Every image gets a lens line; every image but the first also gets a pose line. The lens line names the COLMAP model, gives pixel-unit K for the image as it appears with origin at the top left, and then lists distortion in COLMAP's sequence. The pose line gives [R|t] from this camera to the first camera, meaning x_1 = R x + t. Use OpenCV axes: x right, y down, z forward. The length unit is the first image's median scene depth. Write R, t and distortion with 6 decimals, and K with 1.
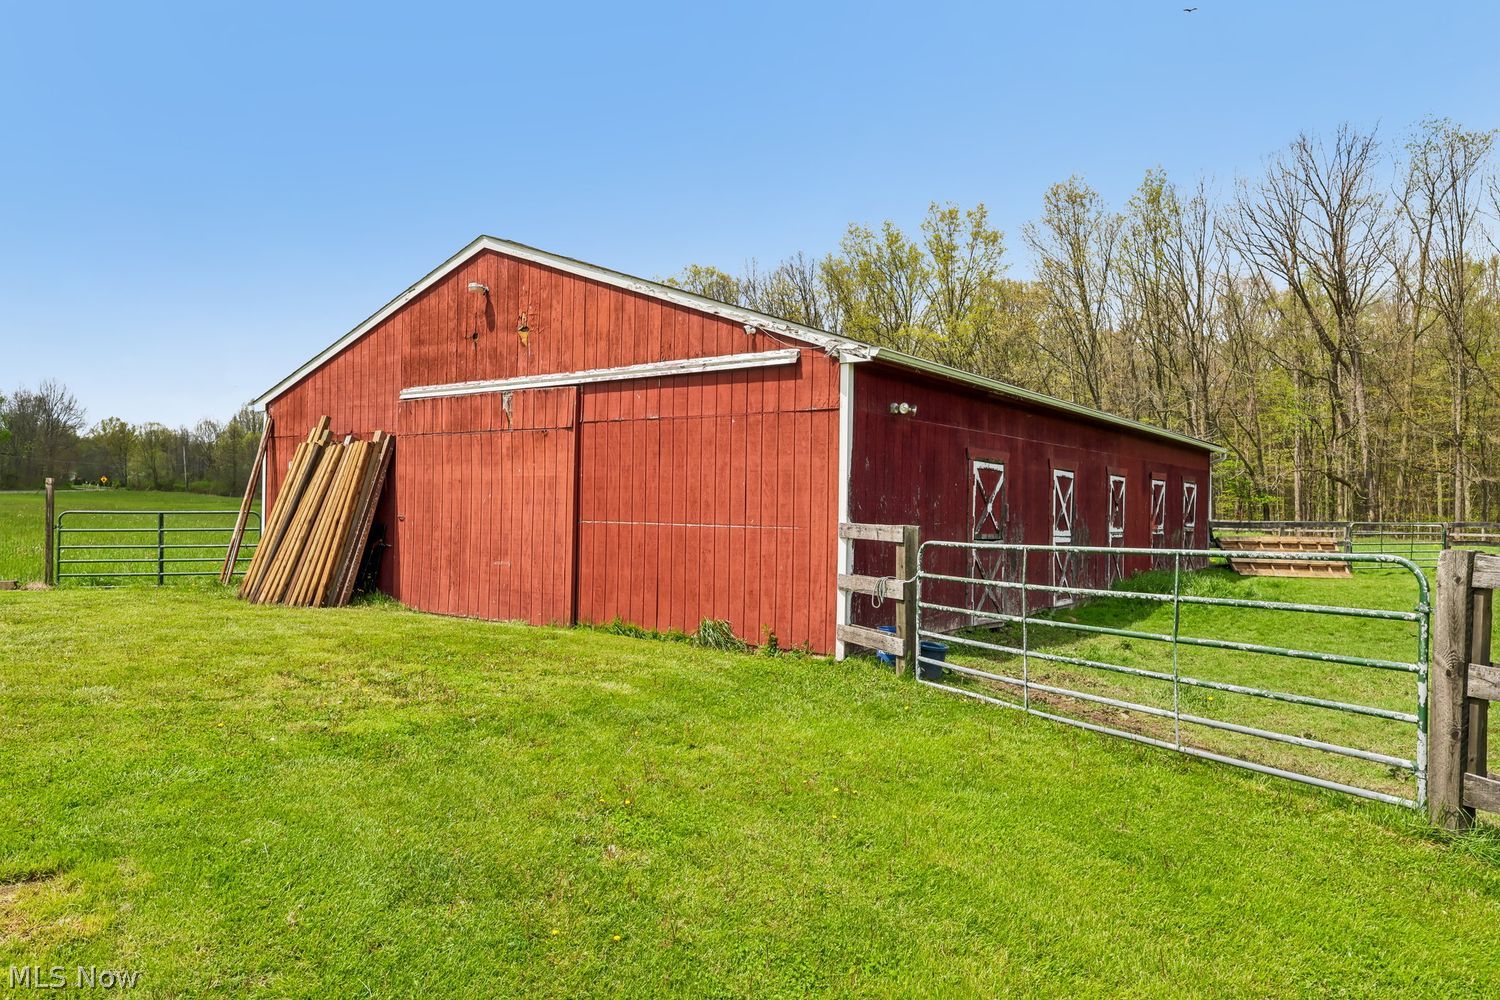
lens RADIAL K [[961.9, 0, 750.0], [0, 961.9, 500.0], [0, 0, 1]] dist [0.001415, 0.003155]
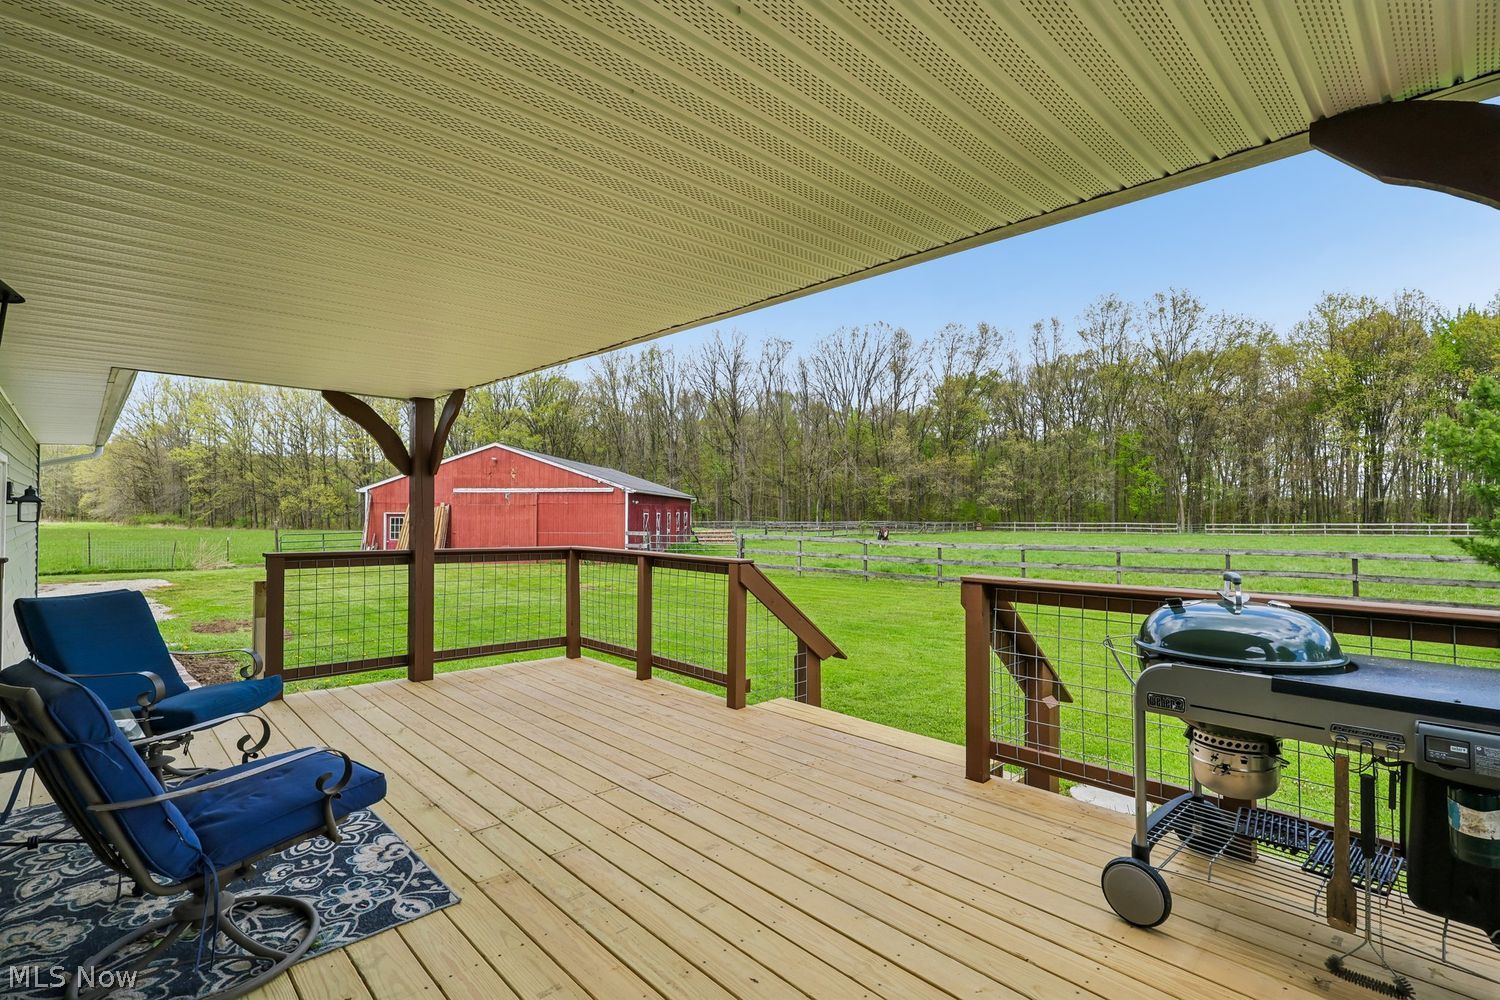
lens RADIAL K [[693.2, 0, 750.0], [0, 693.2, 500.0], [0, 0, 1]] dist [0.001317, 0.000240]
pose [[0.843131, -0.004636, 0.537688, -0.167853], [0.008083, 0.999959, -0.004053, -0.015055], [-0.537647, 0.007763, 0.843134, -0.285107]]
